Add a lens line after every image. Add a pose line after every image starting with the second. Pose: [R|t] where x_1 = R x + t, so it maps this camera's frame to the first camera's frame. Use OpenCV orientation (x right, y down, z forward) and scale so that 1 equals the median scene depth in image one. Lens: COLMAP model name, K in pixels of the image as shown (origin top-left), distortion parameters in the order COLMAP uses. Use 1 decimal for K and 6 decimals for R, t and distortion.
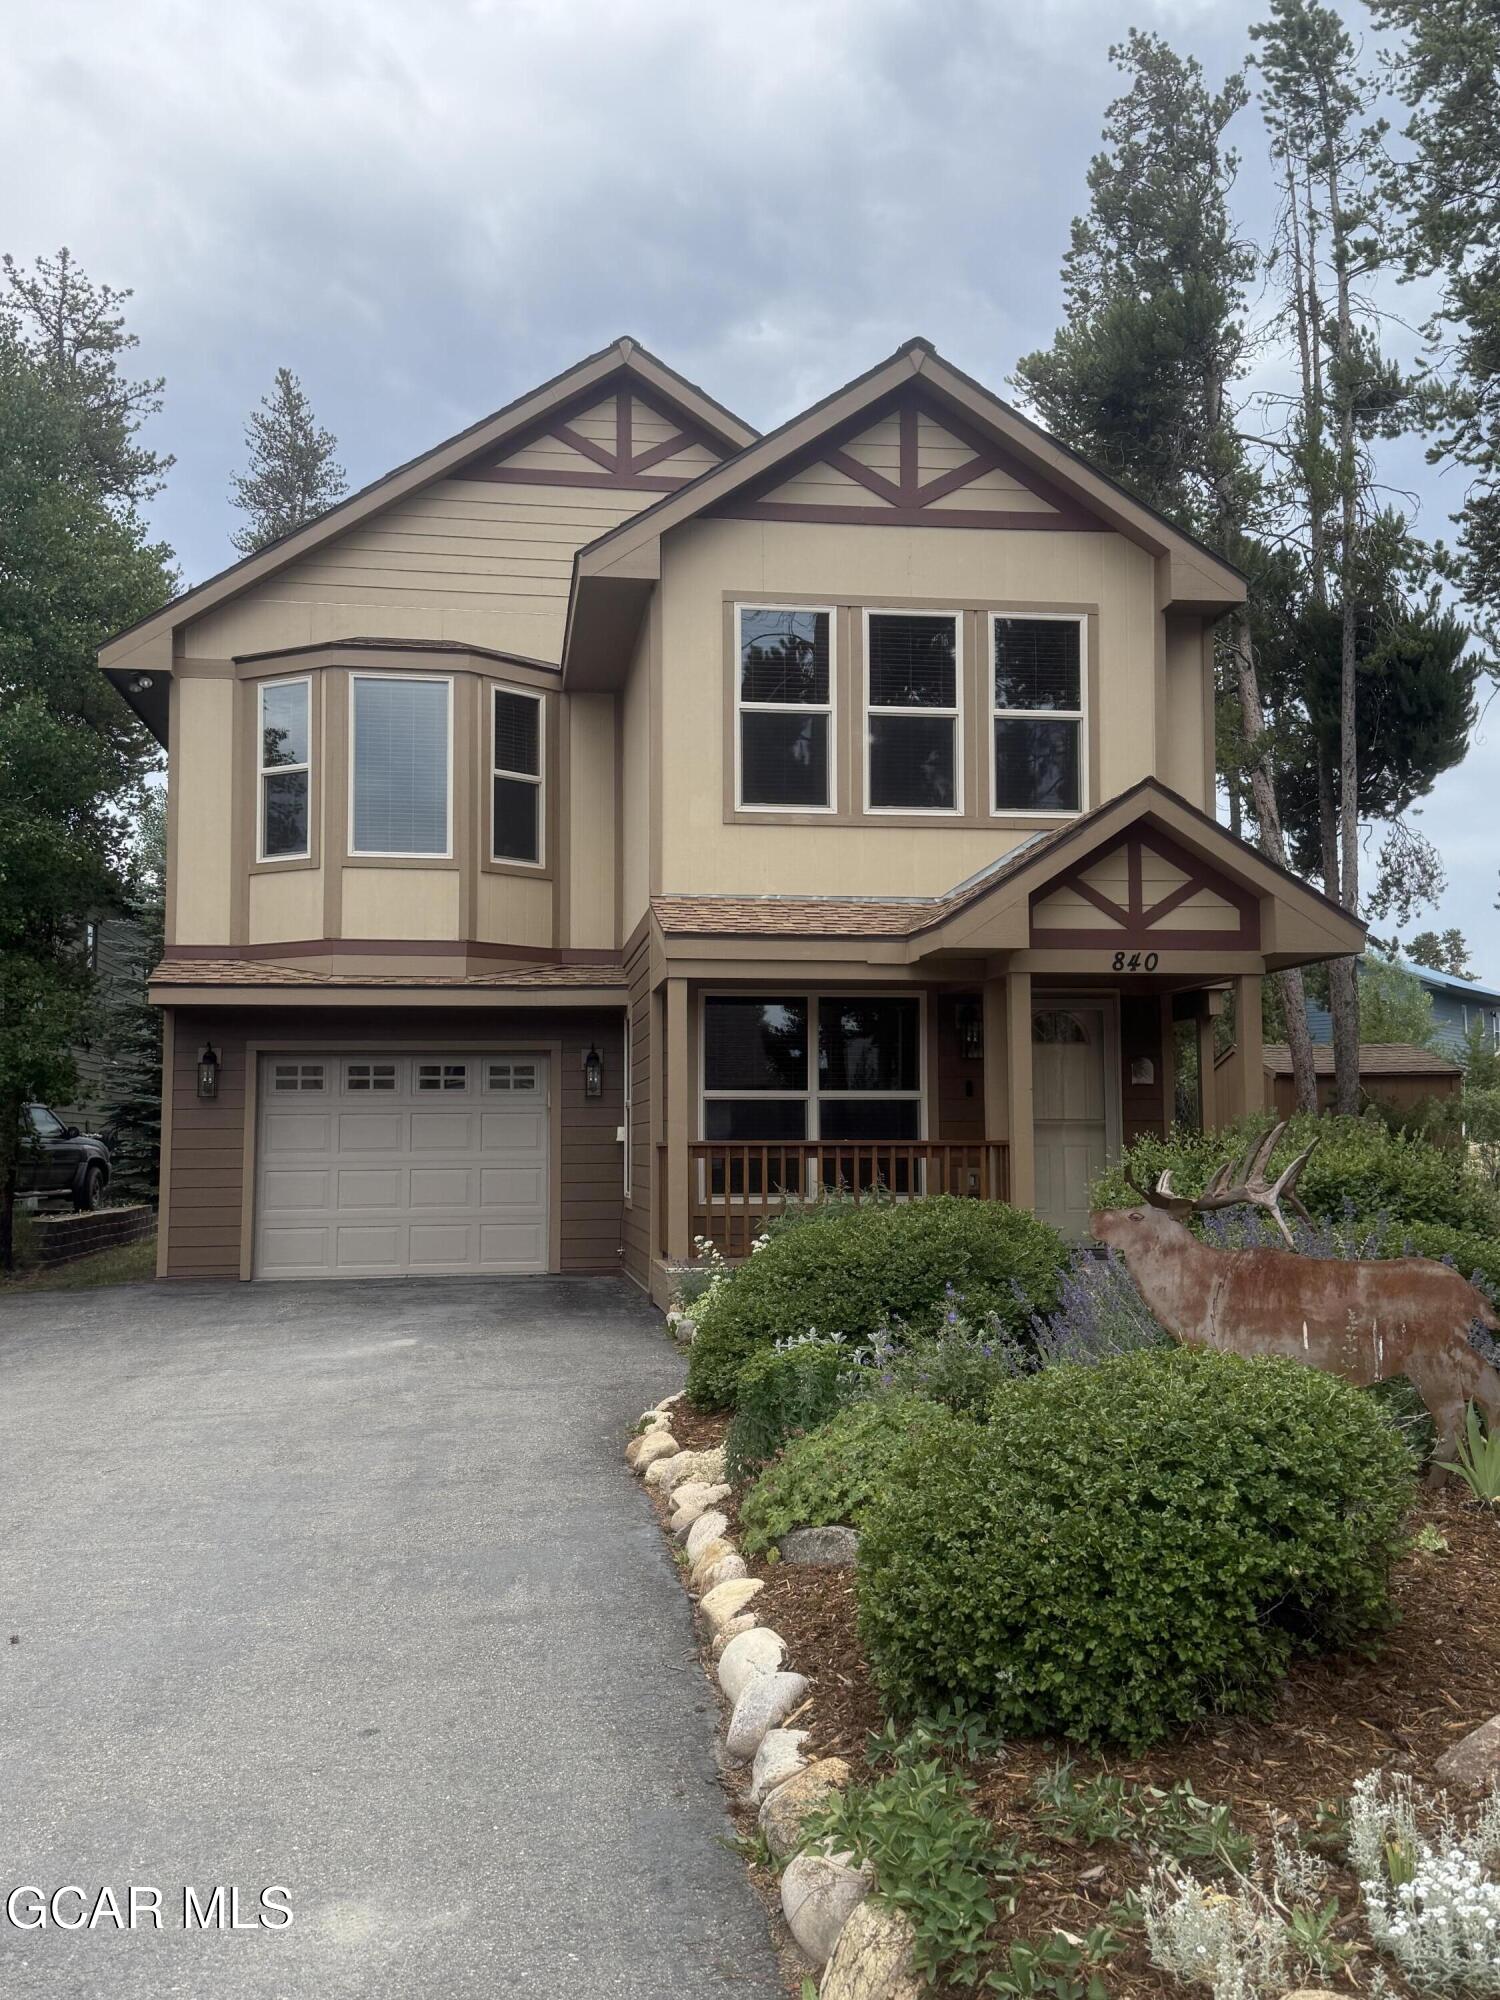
lens RADIAL K [[1682.4, 0, 750.0], [0, 1682.4, 1000.0], [0, 0, 1]] dist [0.142725, -0.250265]
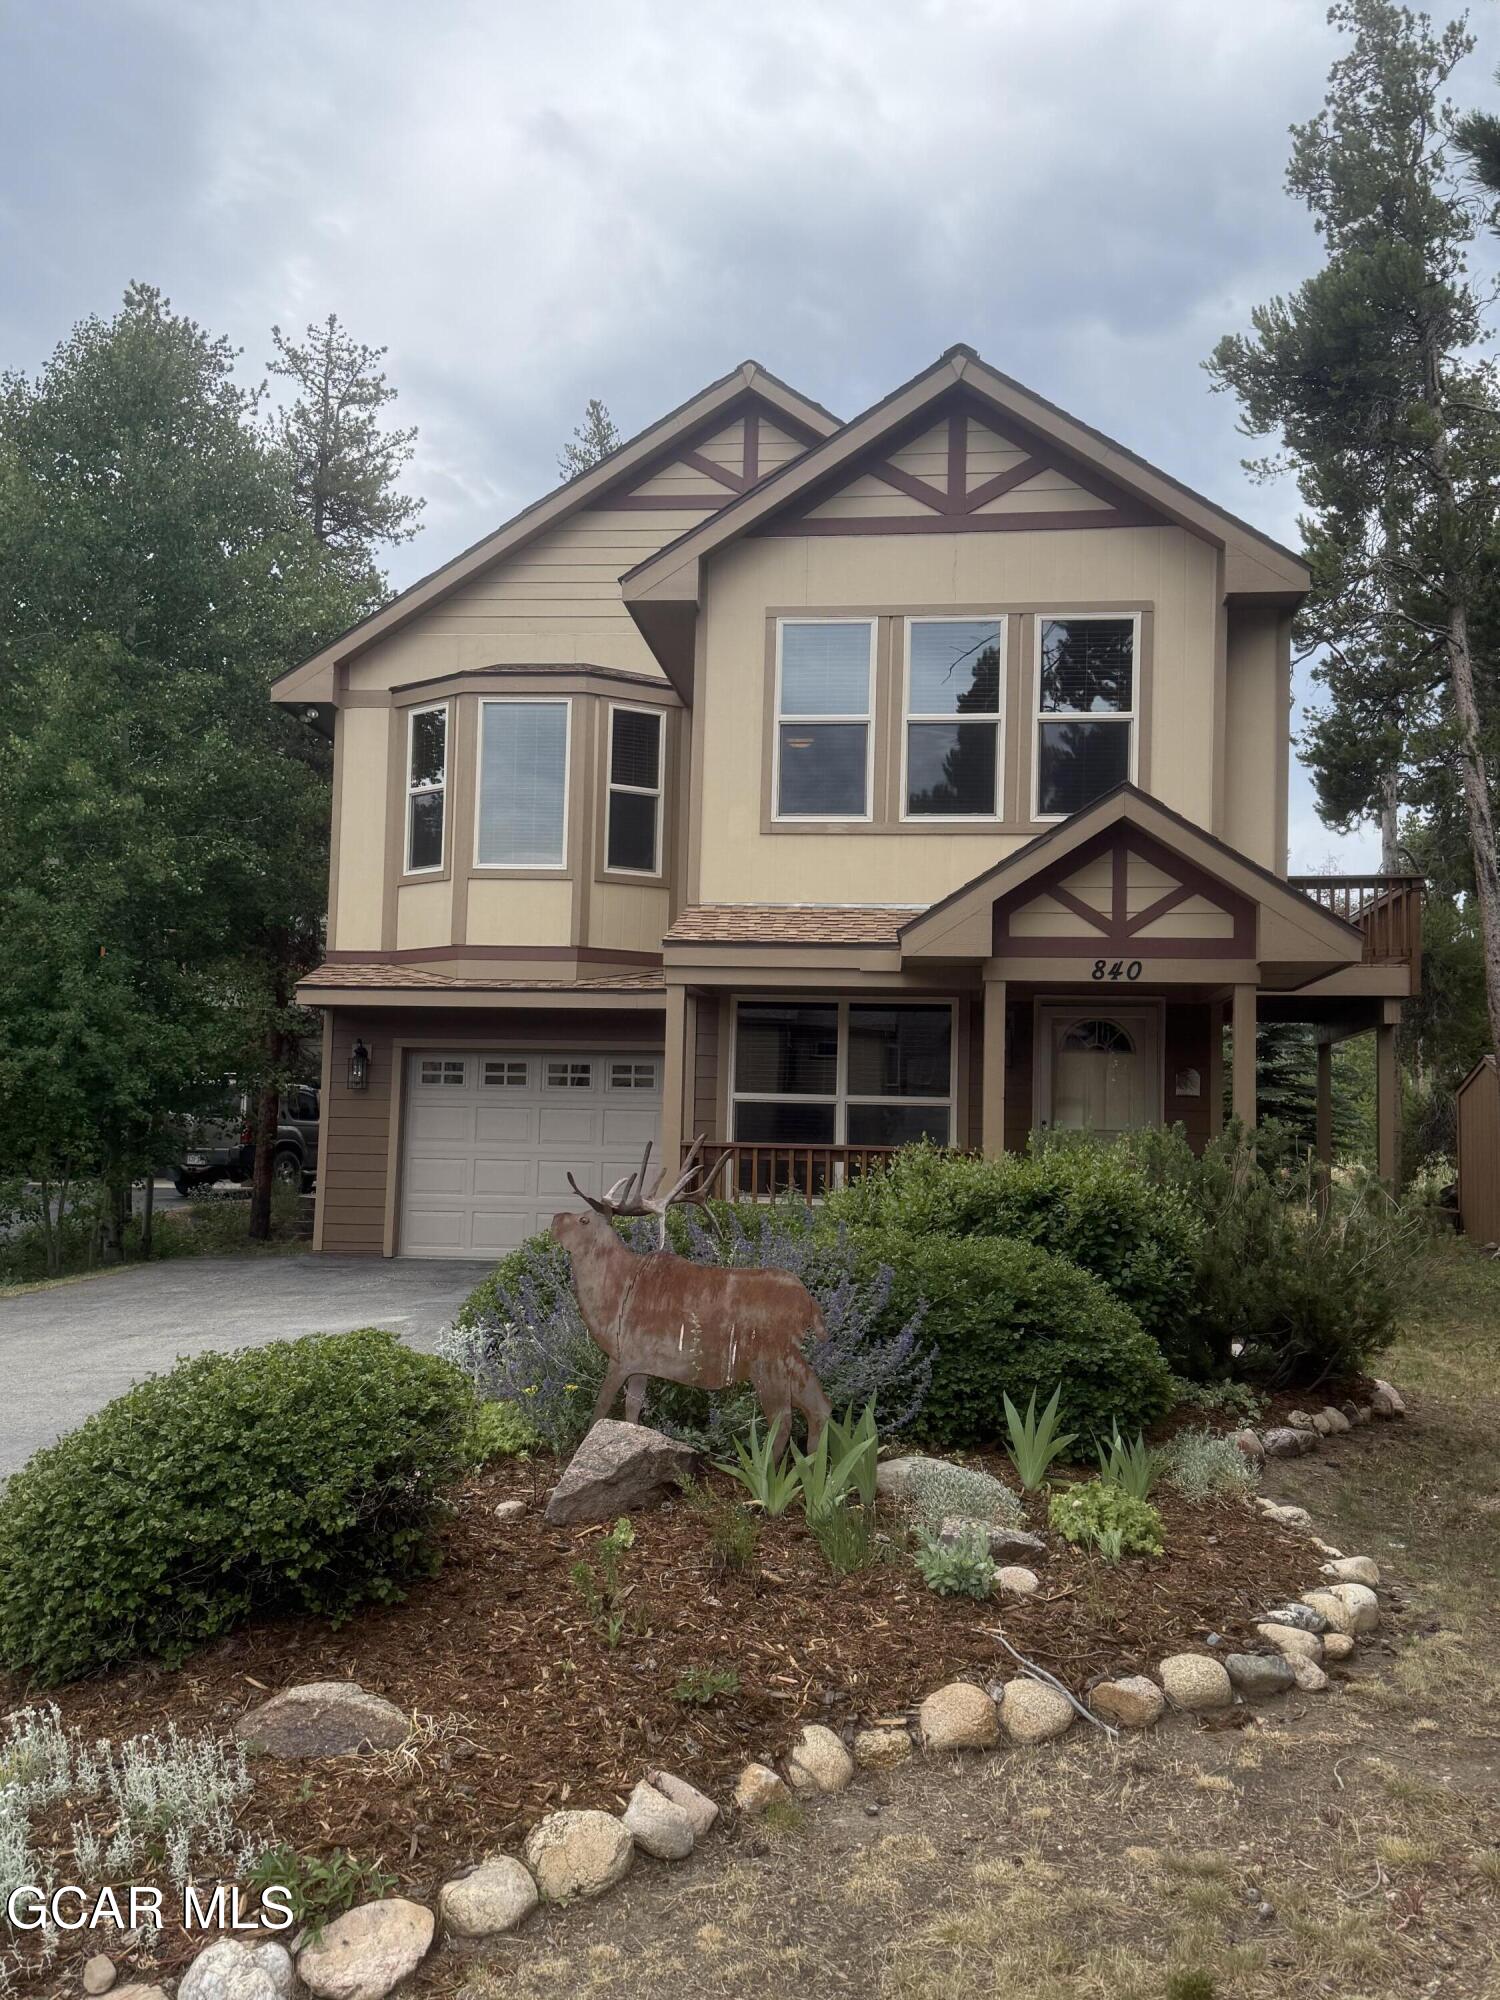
lens RADIAL K [[1682.4, 0, 750.0], [0, 1682.4, 1000.0], [0, 0, 1]] dist [0.142725, -0.250265]
pose [[0.970238, 0.007542, -0.242038, 0.218489], [-0.007326, 0.999972, 0.001792, -0.004809], [0.242044, 0.000035, 0.970265, -0.000016]]
